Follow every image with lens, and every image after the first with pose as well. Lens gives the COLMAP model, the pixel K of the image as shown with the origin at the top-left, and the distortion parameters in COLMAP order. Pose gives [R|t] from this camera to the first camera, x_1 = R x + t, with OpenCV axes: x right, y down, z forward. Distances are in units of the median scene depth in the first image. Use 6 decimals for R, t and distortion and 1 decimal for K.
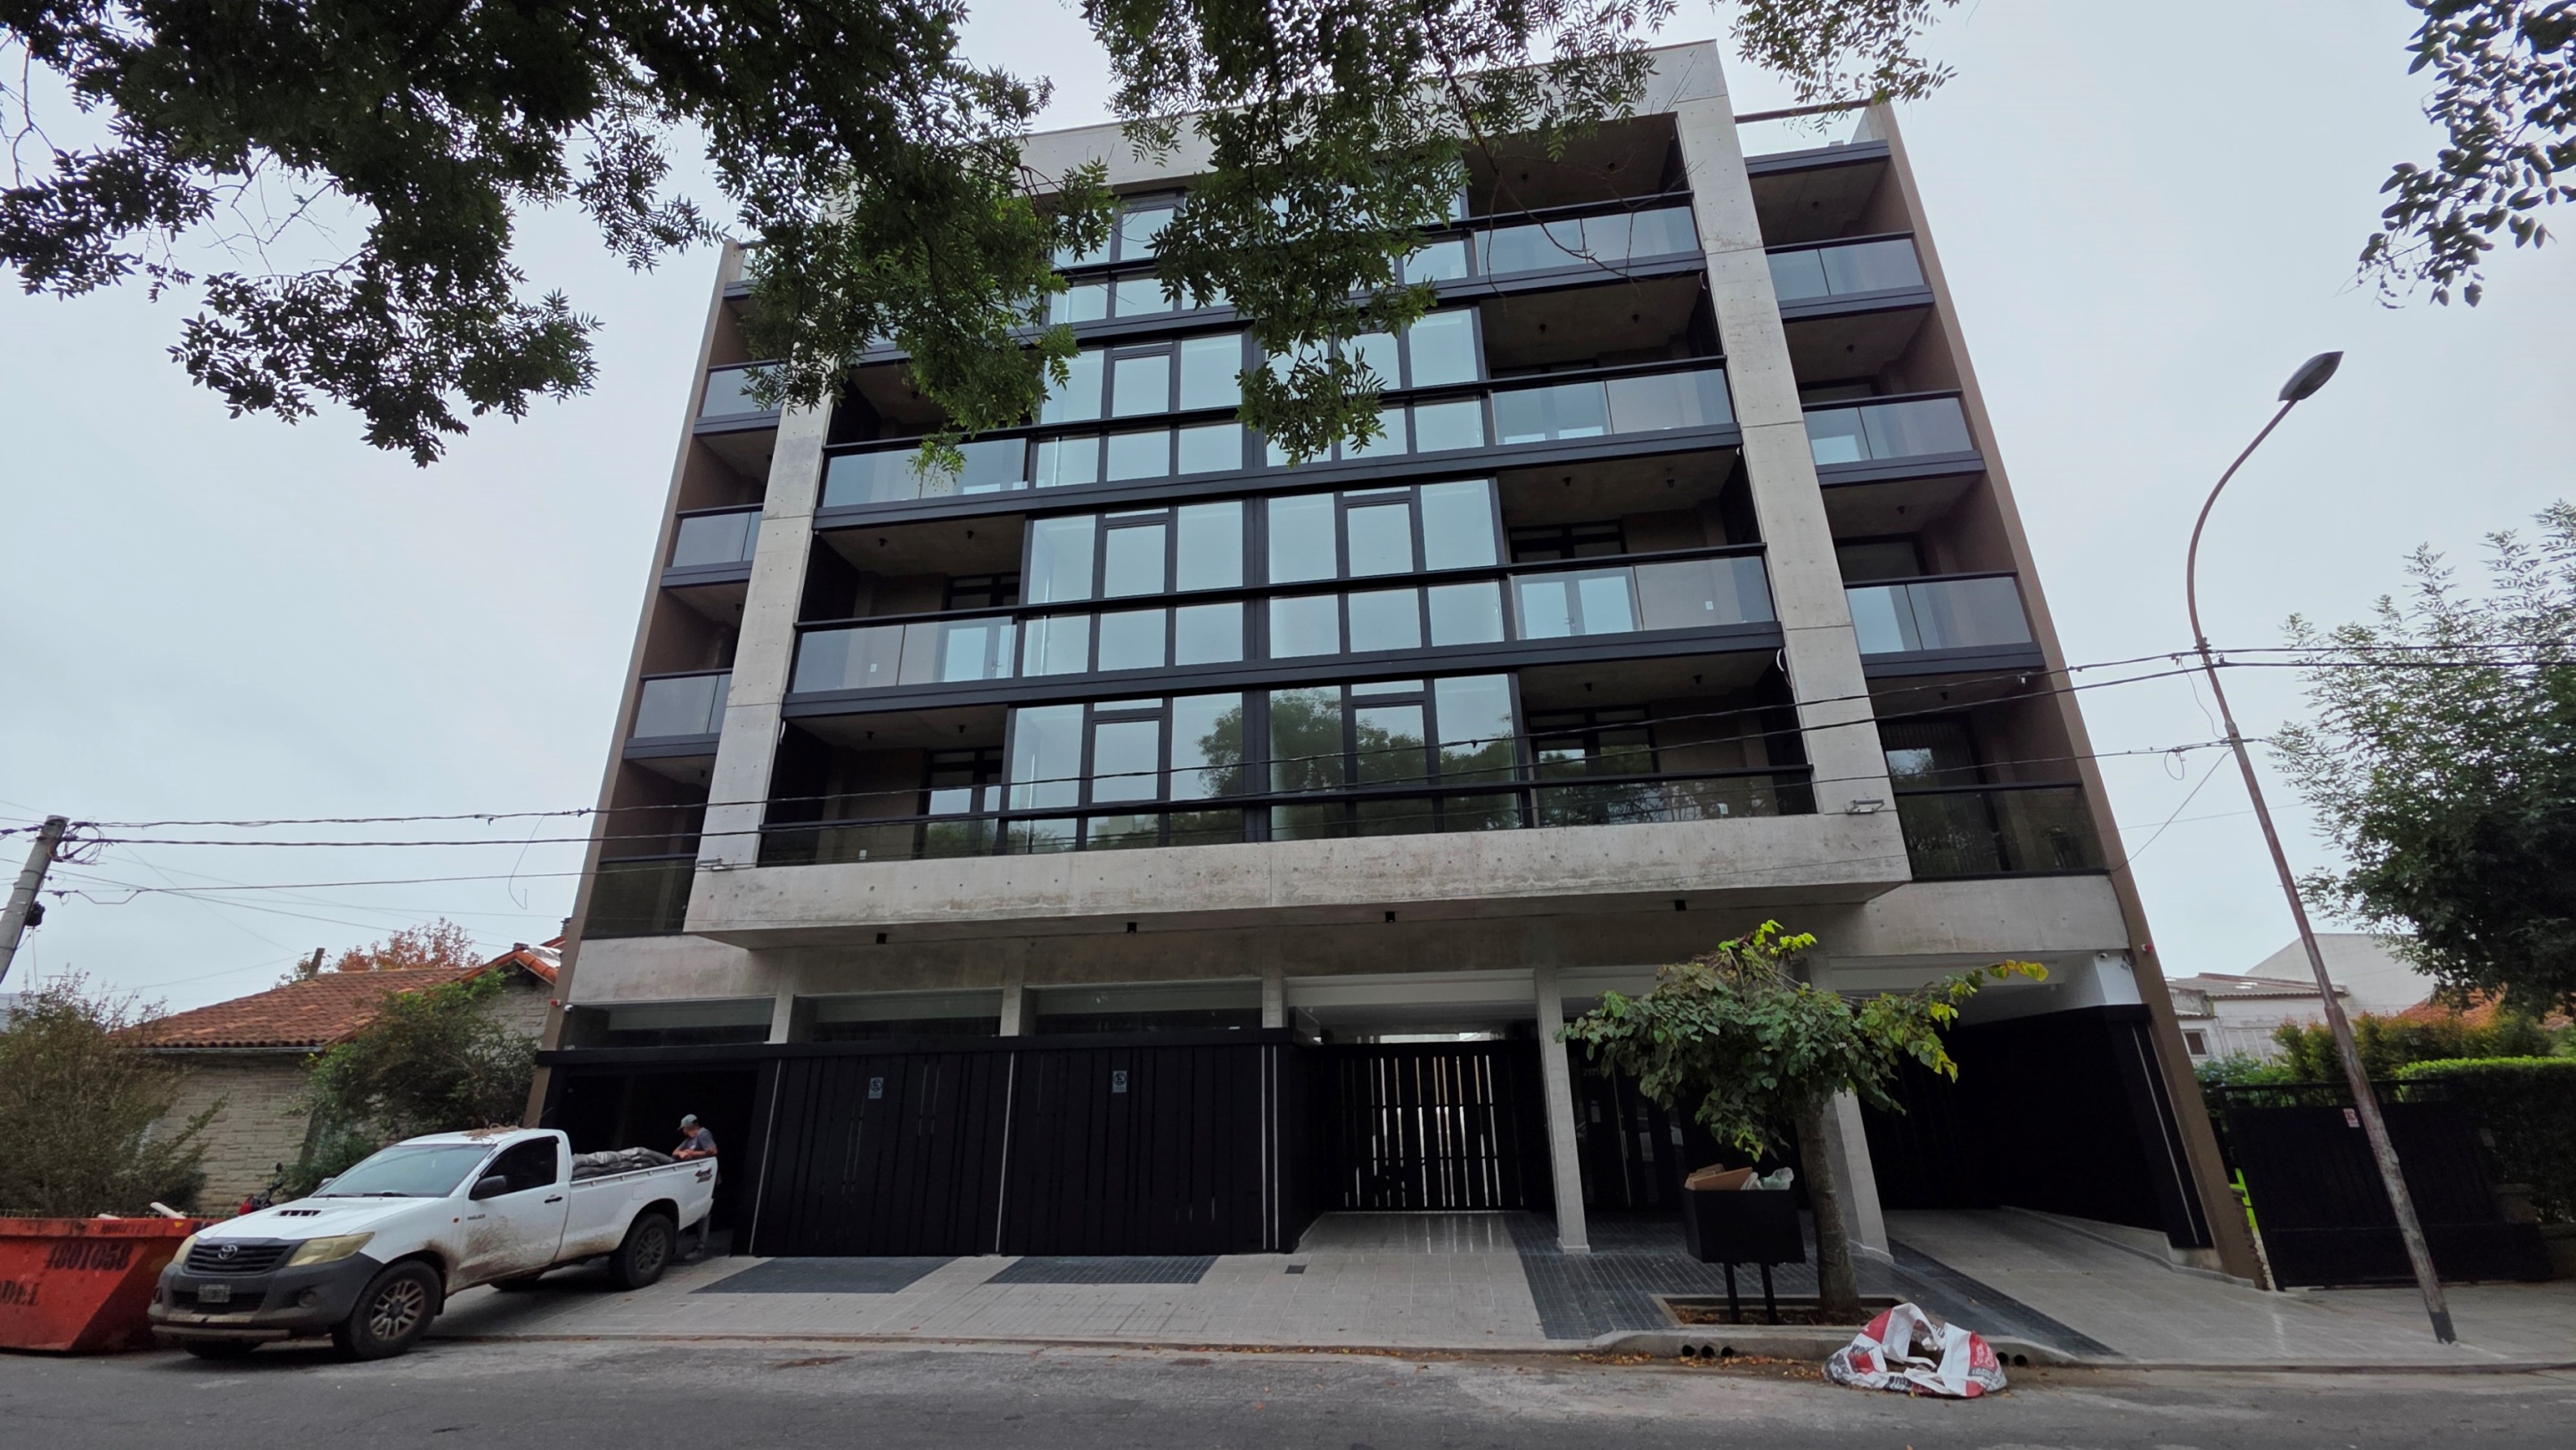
lens RADIAL K [[1022.9, 0, 1287.8], [0, 1022.9, 712.5], [0, 0, 1]] dist [0.014151, -0.008300]
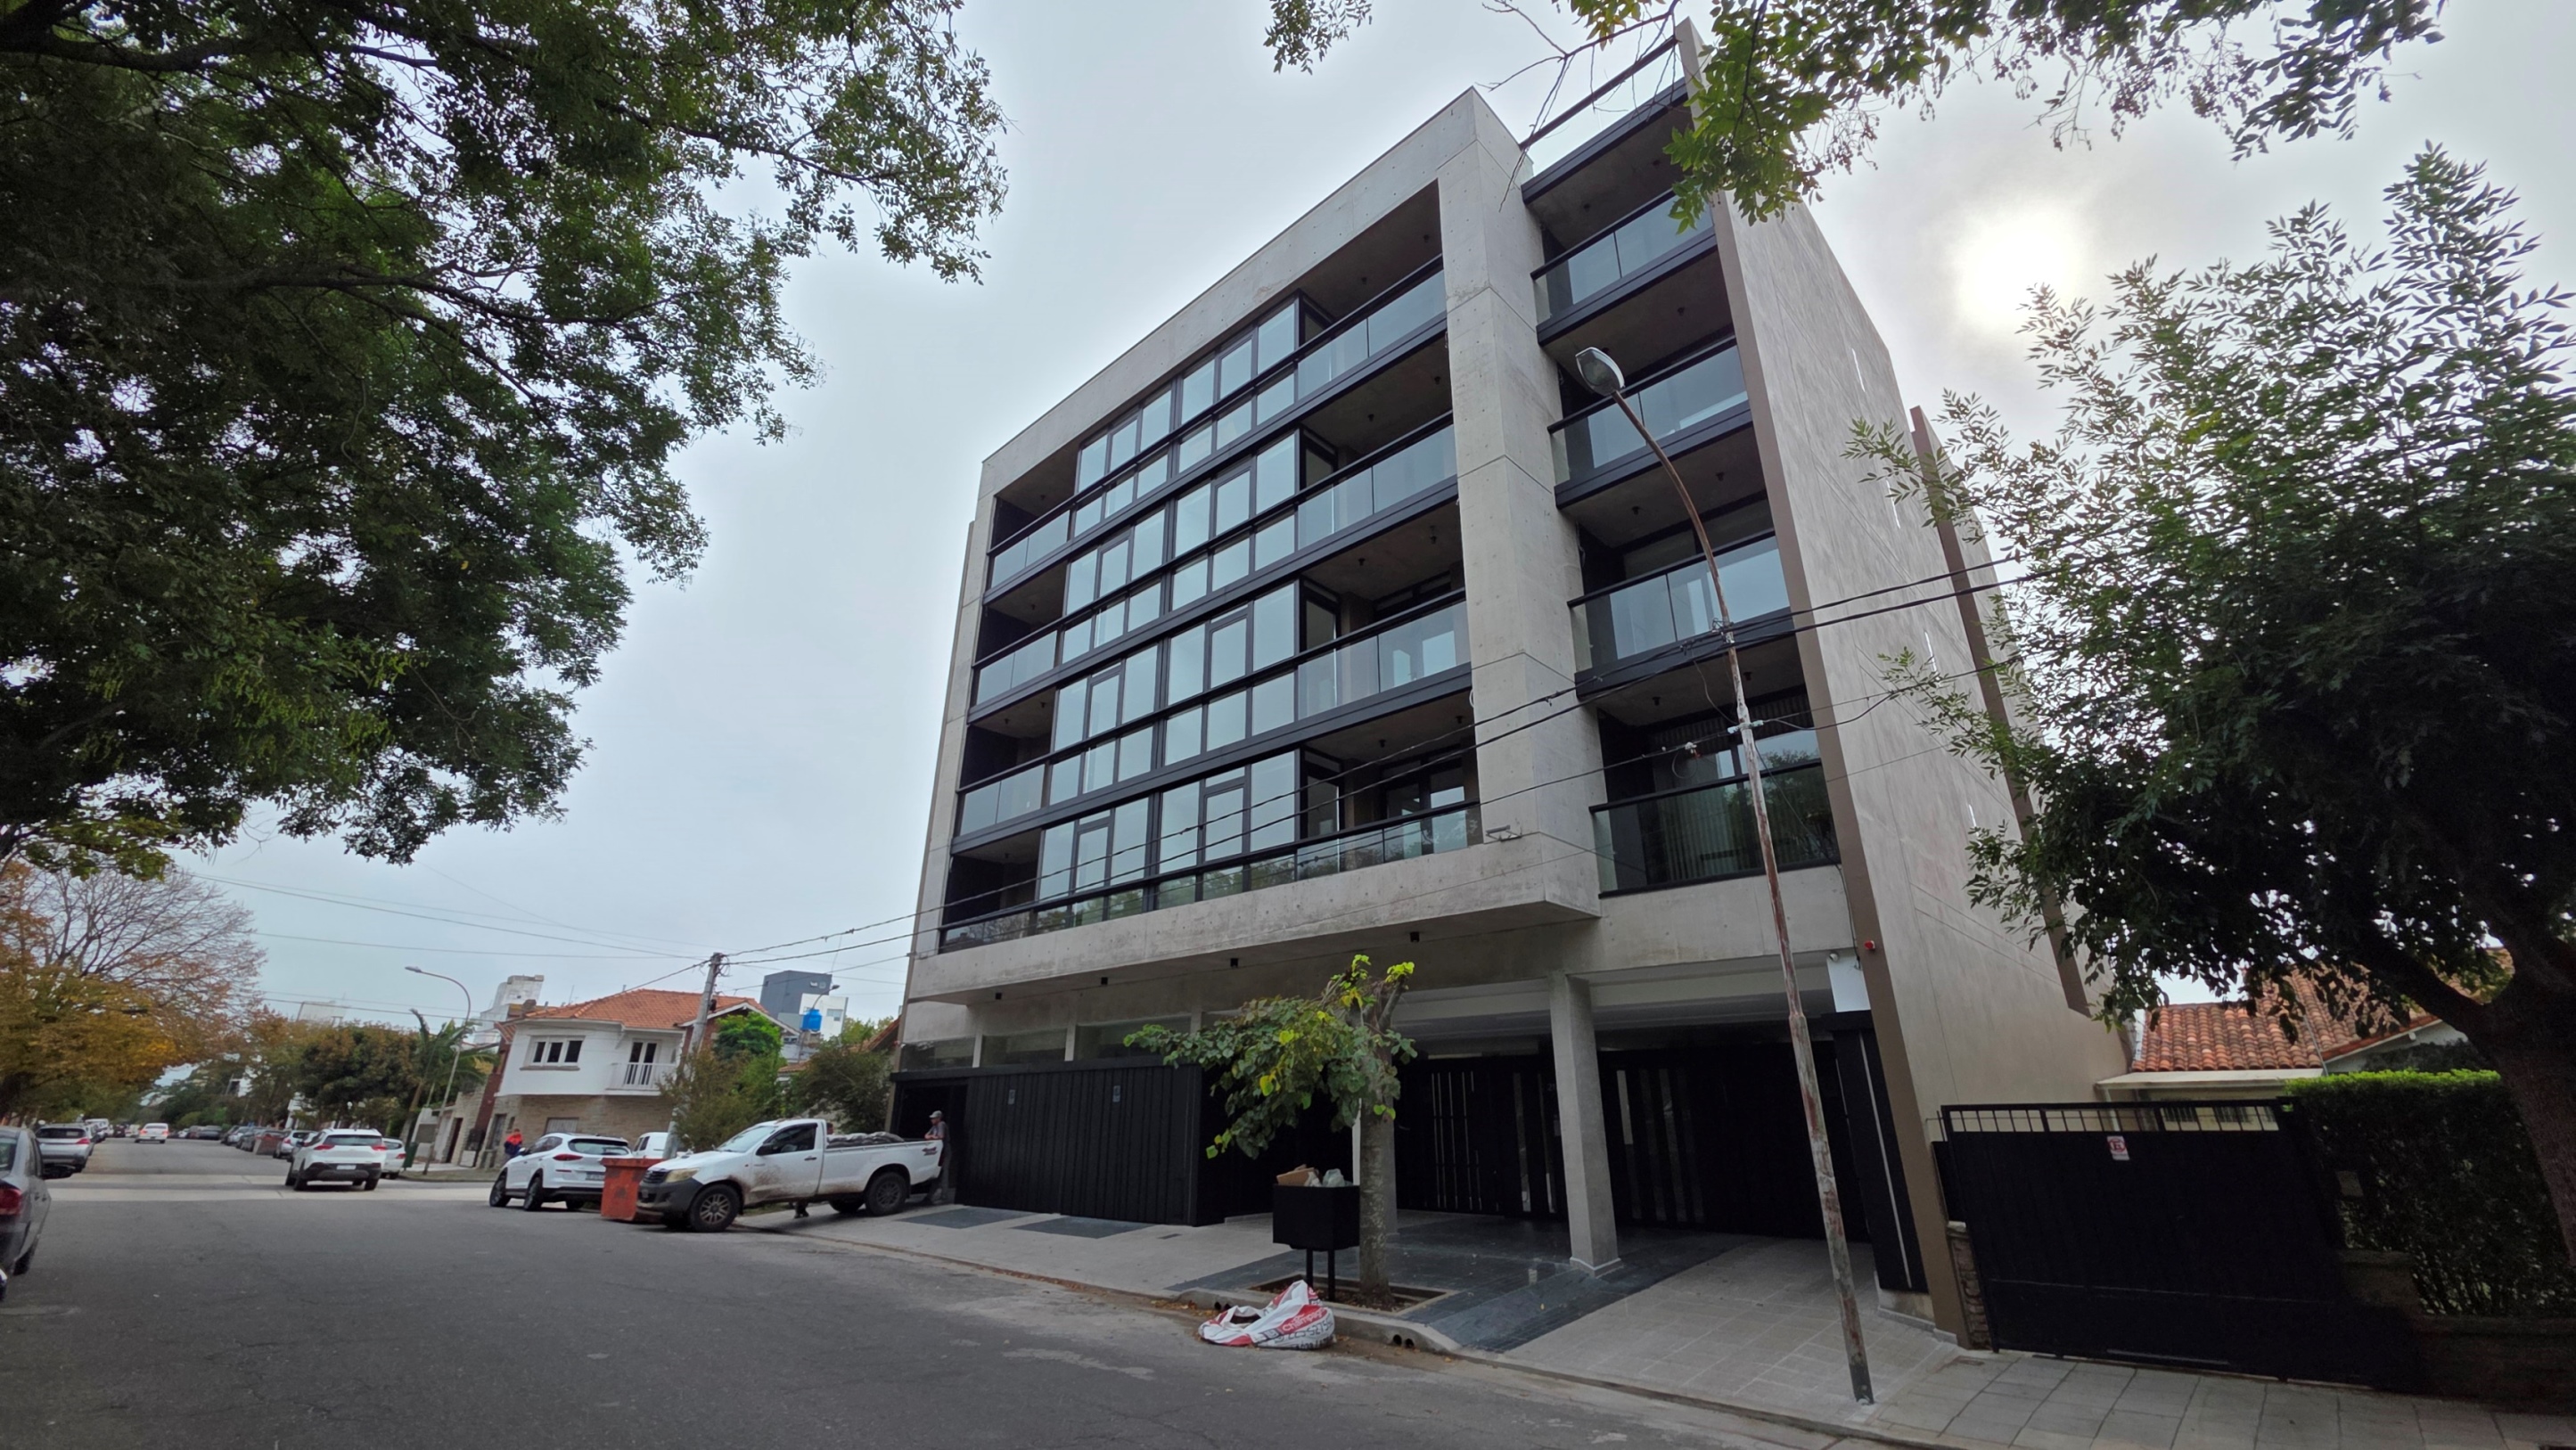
lens RADIAL K [[1018.5, 0, 1288.0], [0, 1018.5, 712.2], [0, 0, 1]] dist [0.006598, -0.000258]
pose [[0.815826, -0.198272, -0.543246, 0.883481], [0.189889, 0.979147, -0.072197, 0.002500], [0.546232, -0.044257, 0.836464, 0.008800]]
